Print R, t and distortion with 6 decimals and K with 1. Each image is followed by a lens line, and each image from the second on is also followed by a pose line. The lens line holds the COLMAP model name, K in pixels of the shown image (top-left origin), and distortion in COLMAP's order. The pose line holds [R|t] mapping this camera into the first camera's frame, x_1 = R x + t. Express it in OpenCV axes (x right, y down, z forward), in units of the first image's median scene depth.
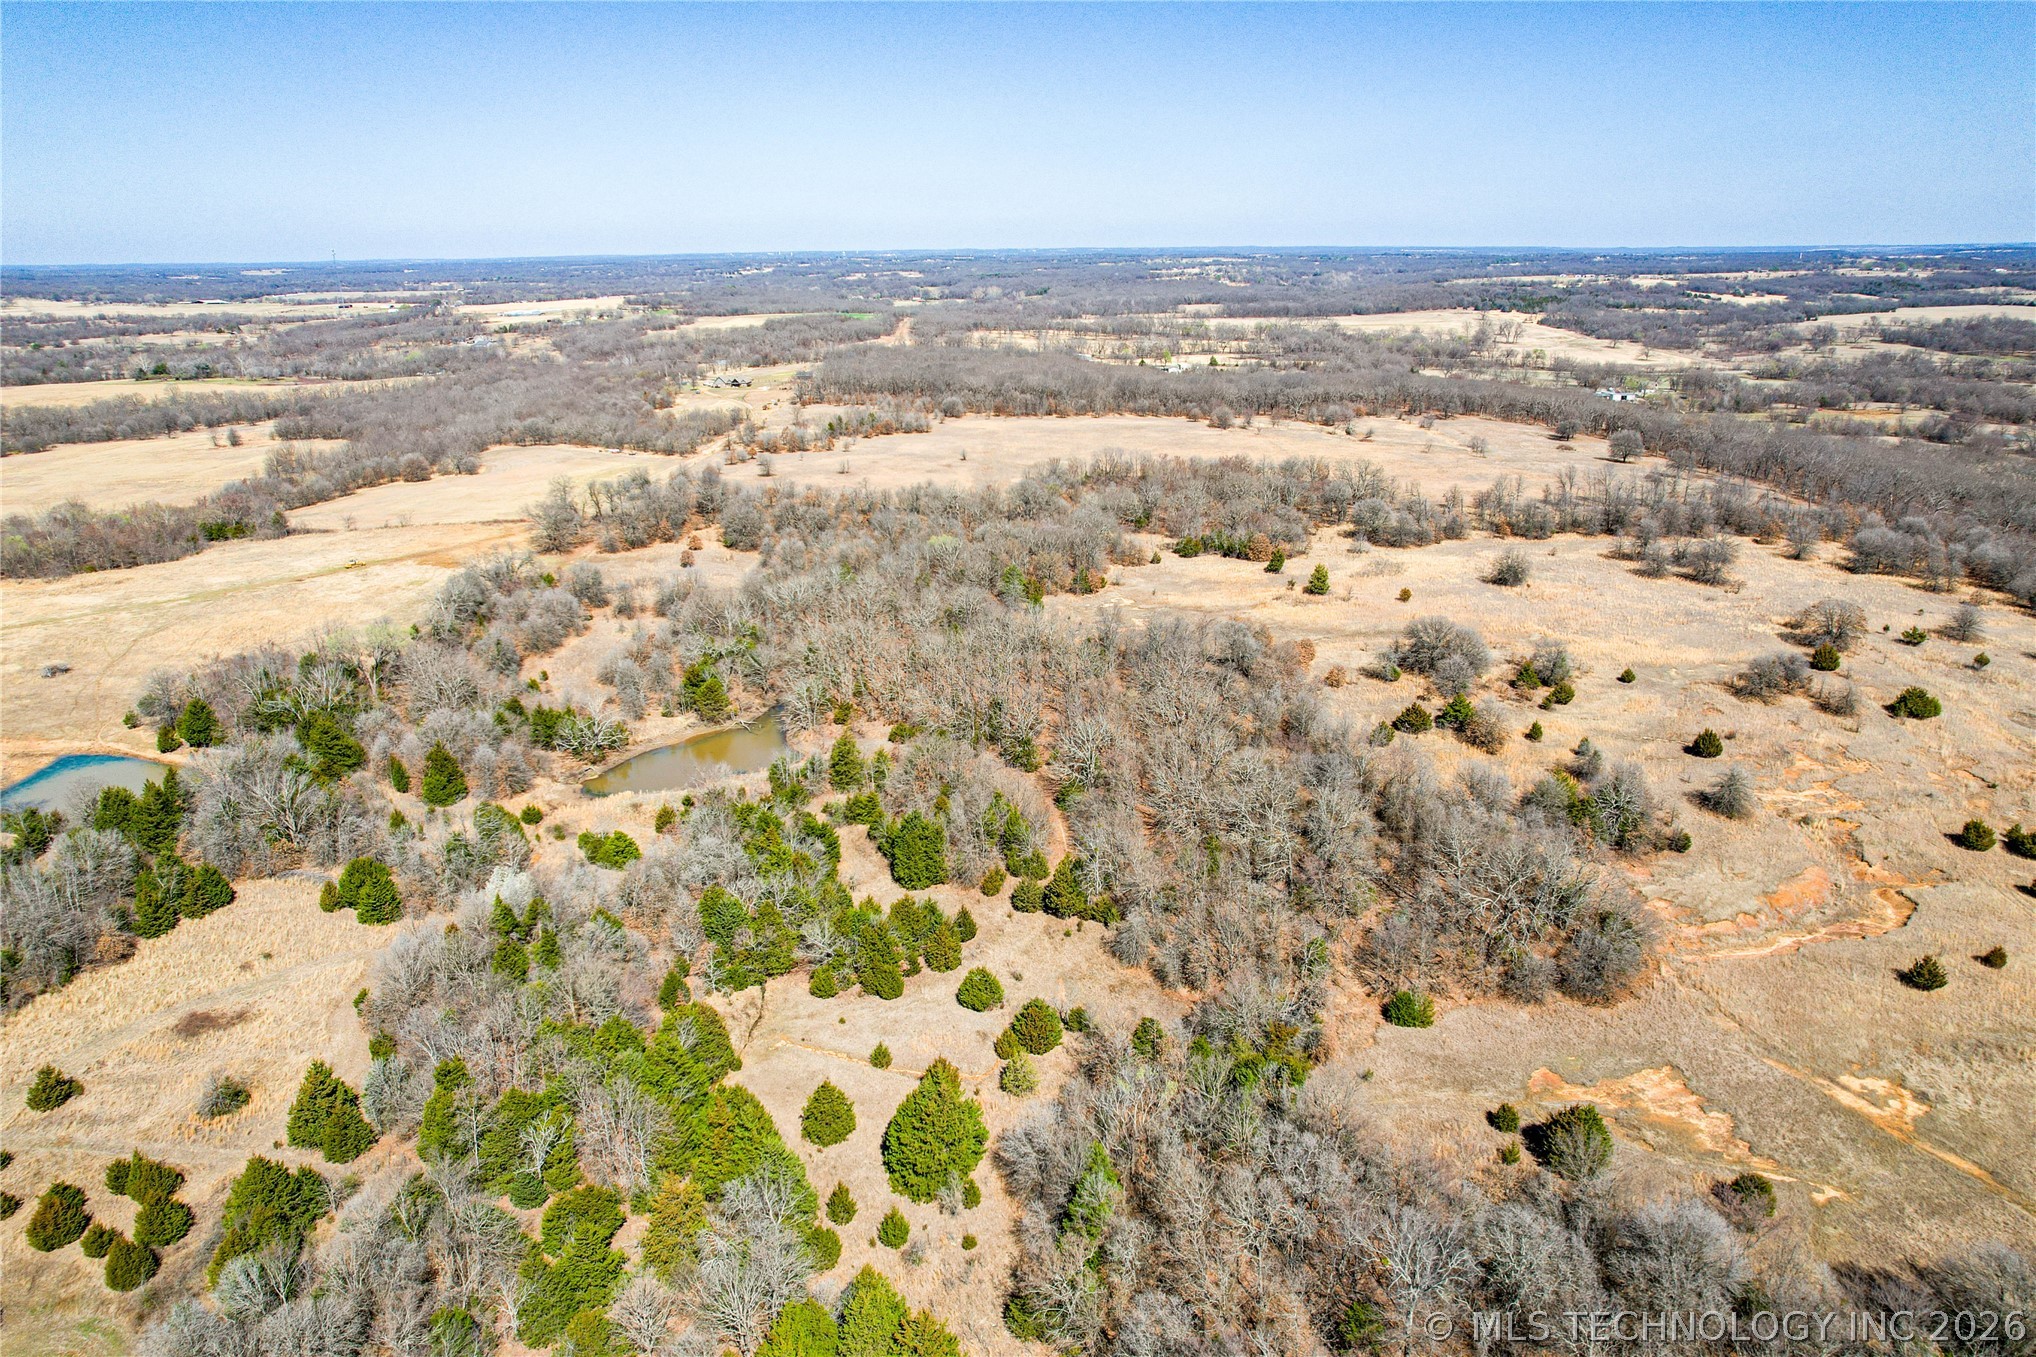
lens RADIAL K [[1308.7, 0, 1018.0], [0, 1308.7, 678.5], [0, 0, 1]] dist [-0.083029, 0.069629]
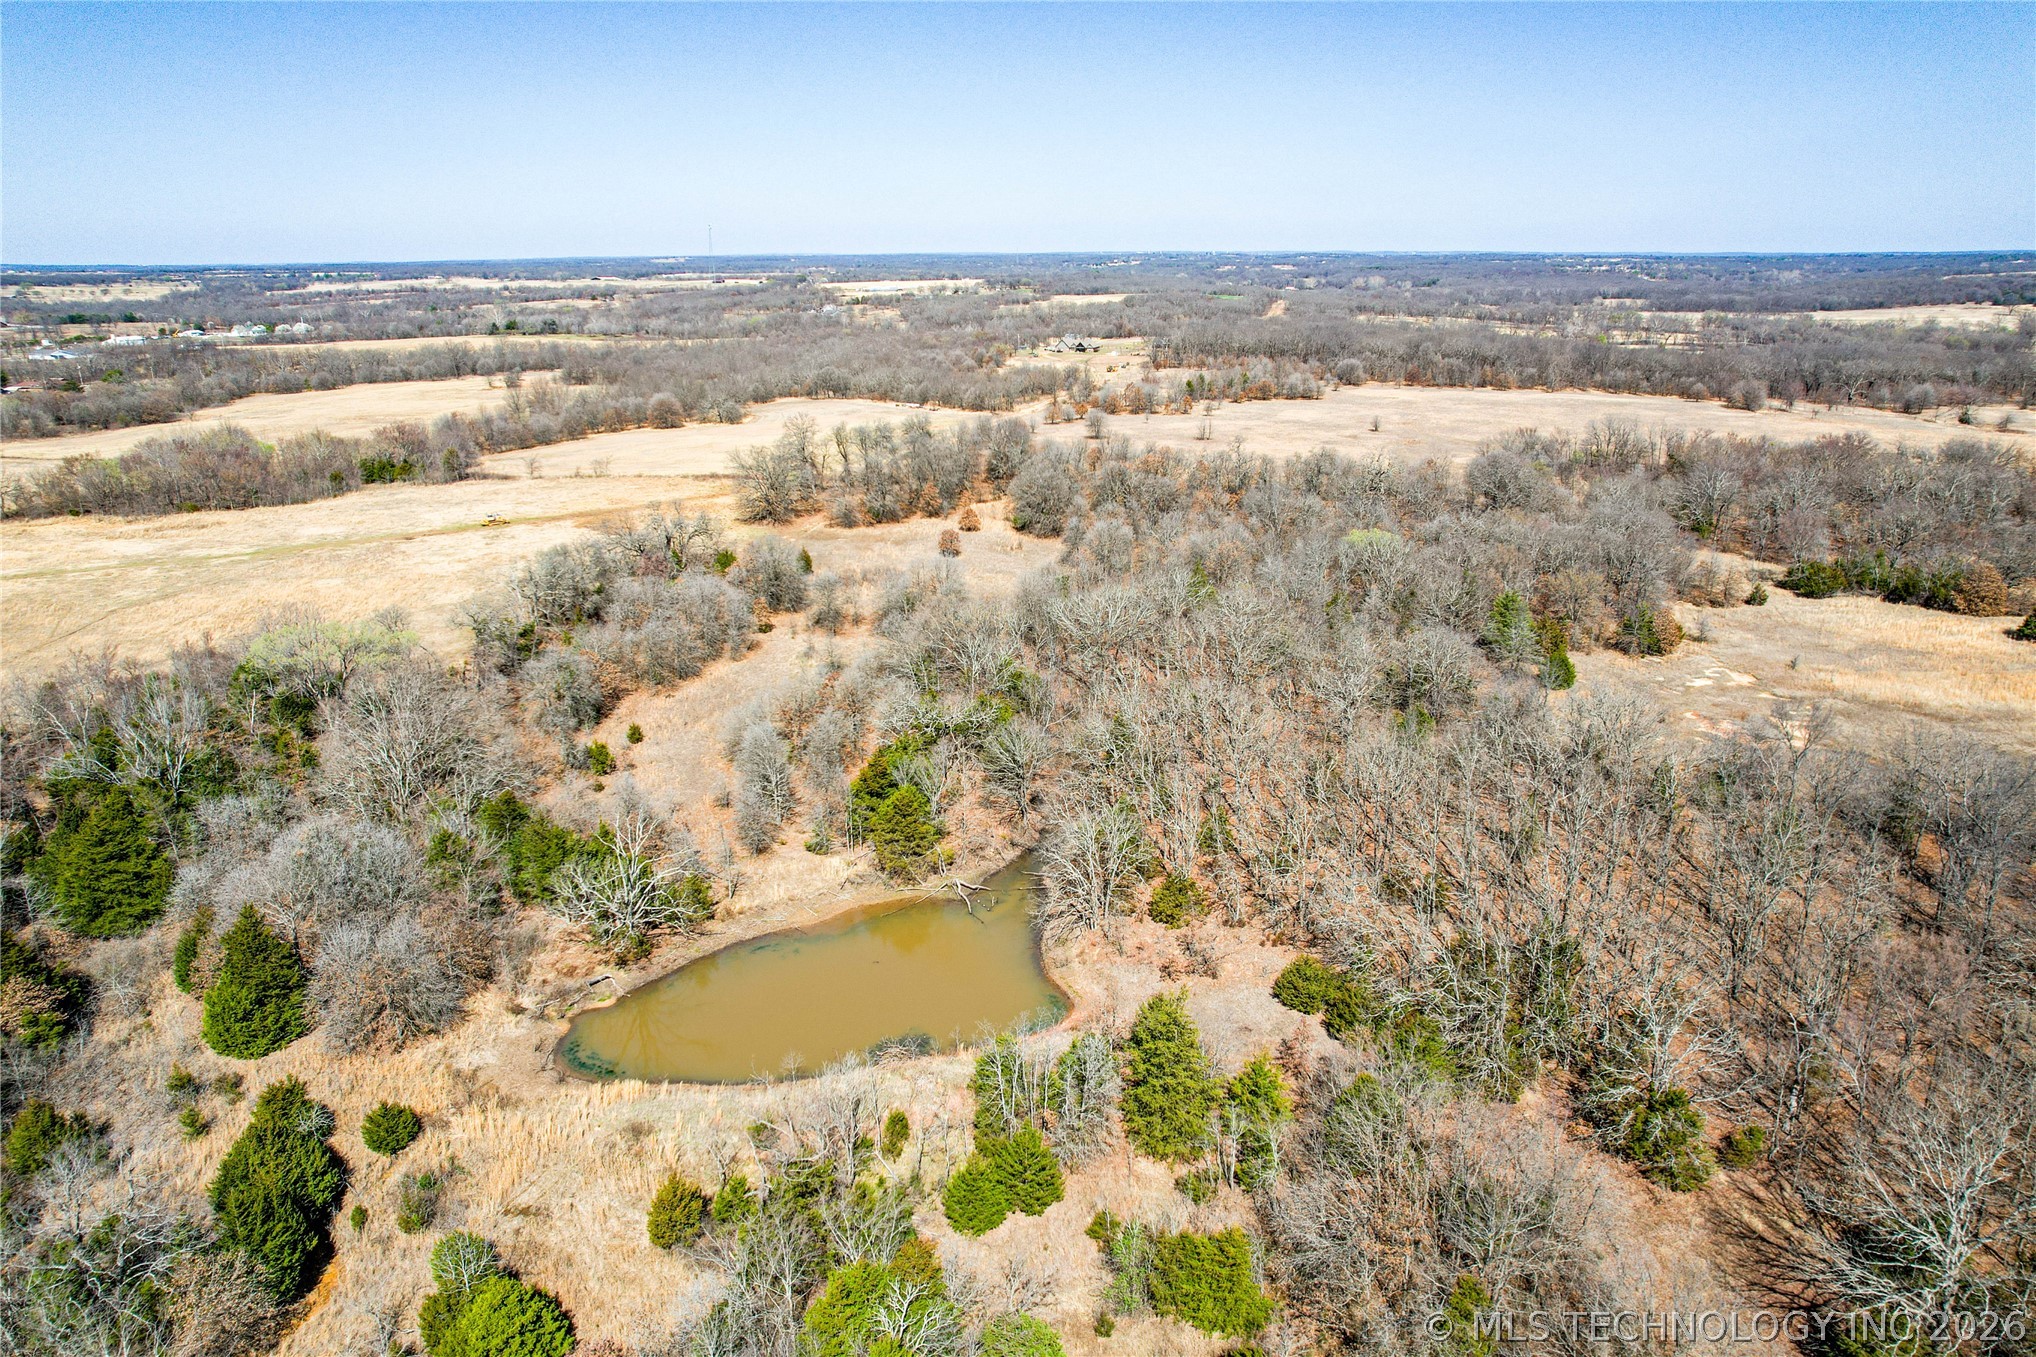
lens RADIAL K [[1307.3, 0, 1018.0], [0, 1307.3, 678.5], [0, 0, 1]] dist [-0.041017, 0.000155]
pose [[0.964085, 0.085797, -0.251355, -0.031602], [-0.086480, 0.996219, 0.008347, -0.019409], [0.251121, 0.013690, 0.967859, 0.221666]]
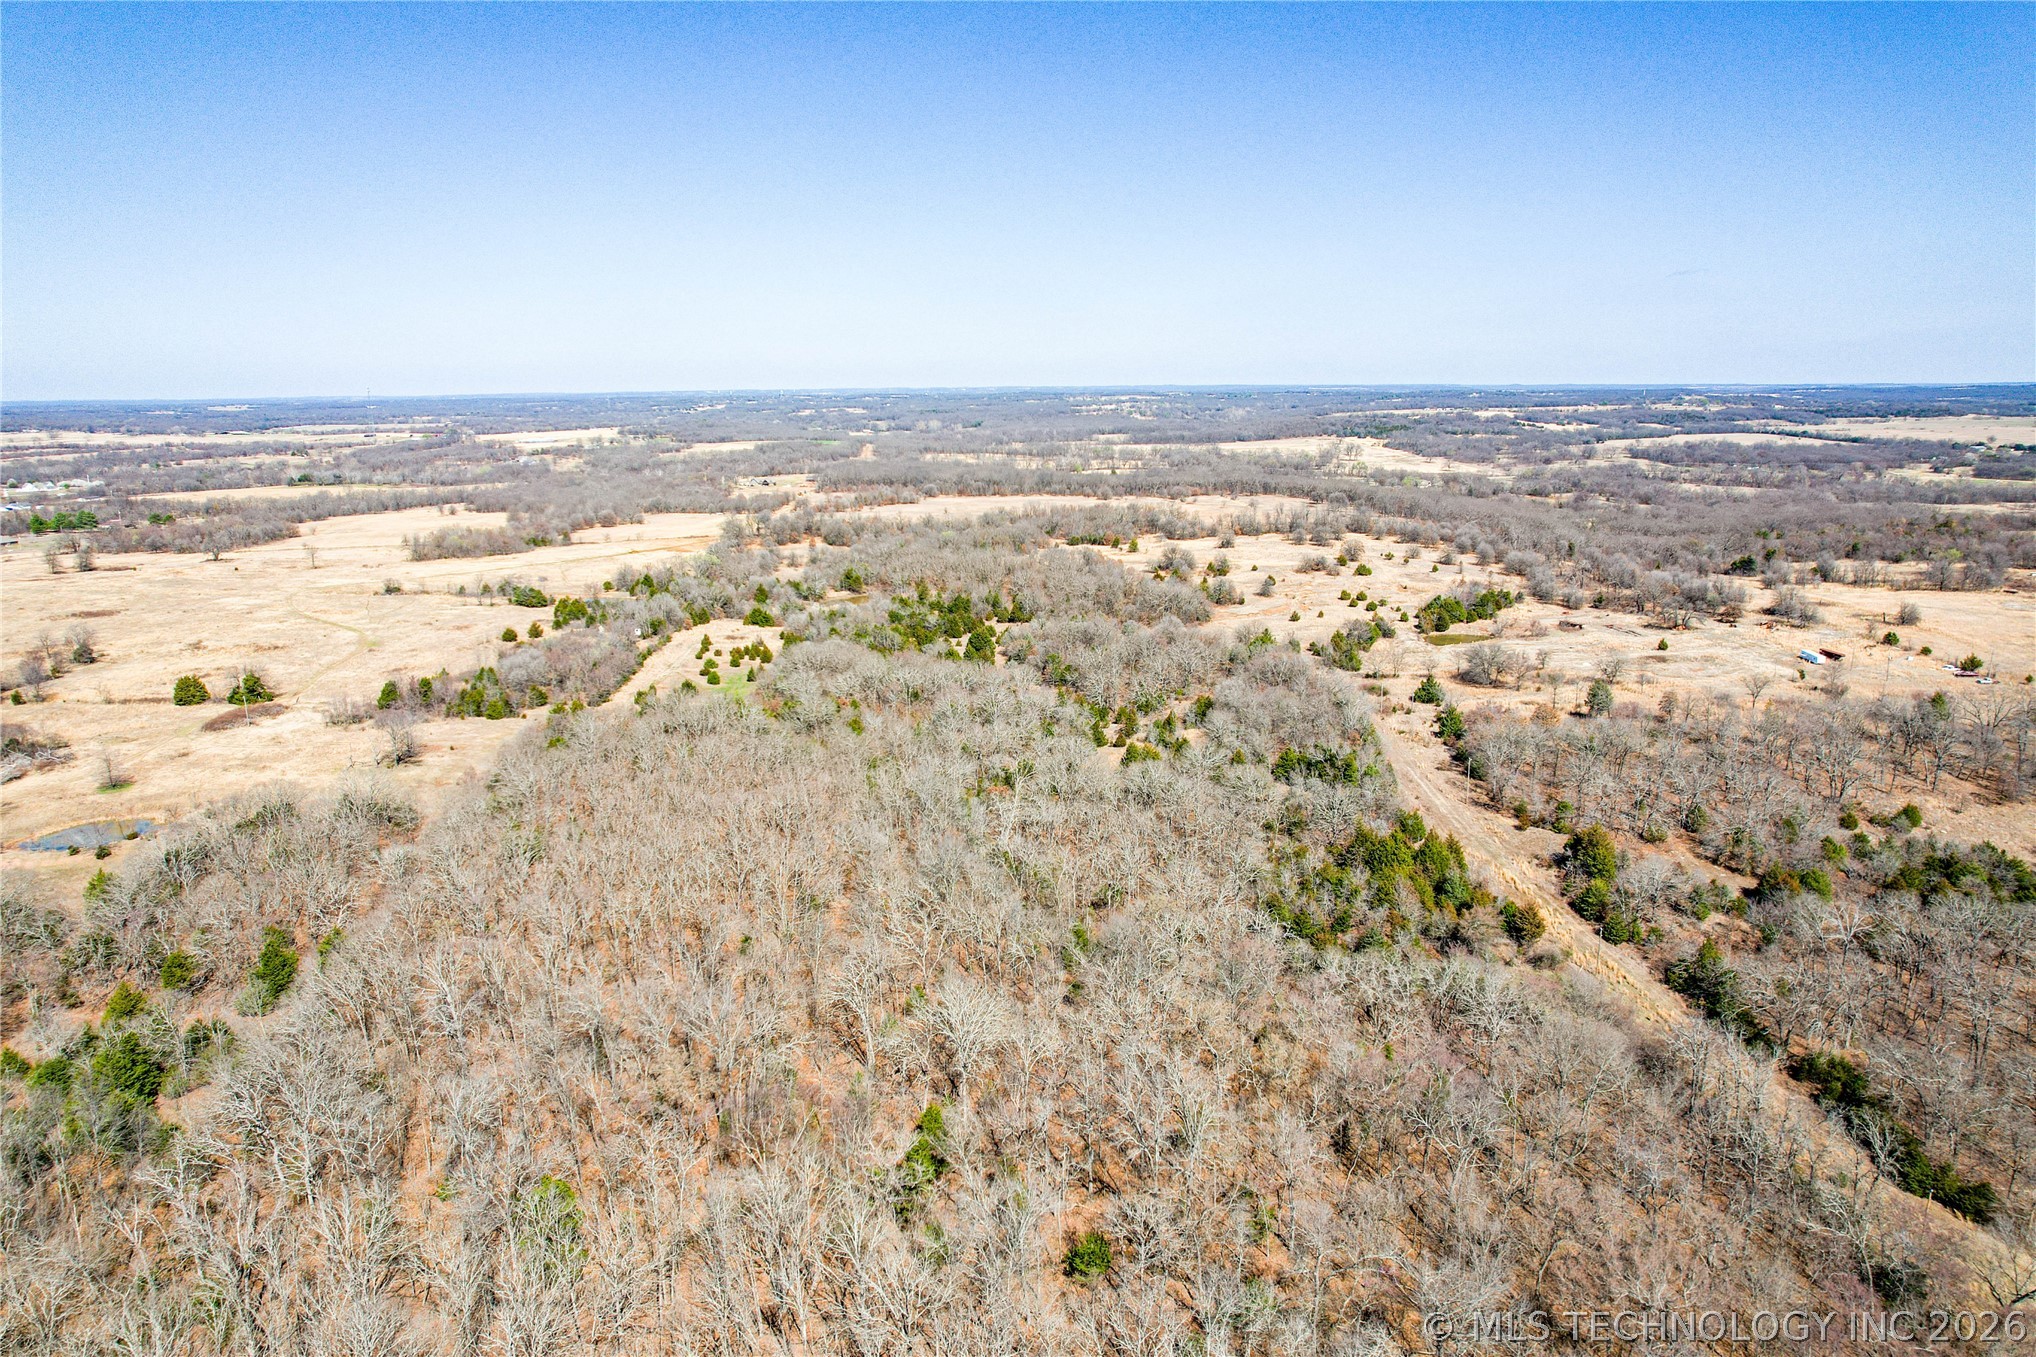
lens RADIAL K [[1303.8, 0, 1018.0], [0, 1303.8, 678.5], [0, 0, 1]] dist [-0.078972, 0.058824]
pose [[0.998552, -0.010541, 0.052746, -0.031578], [0.015717, 0.994994, -0.098690, 0.166955], [-0.051441, 0.099377, 0.993719, -0.510578]]
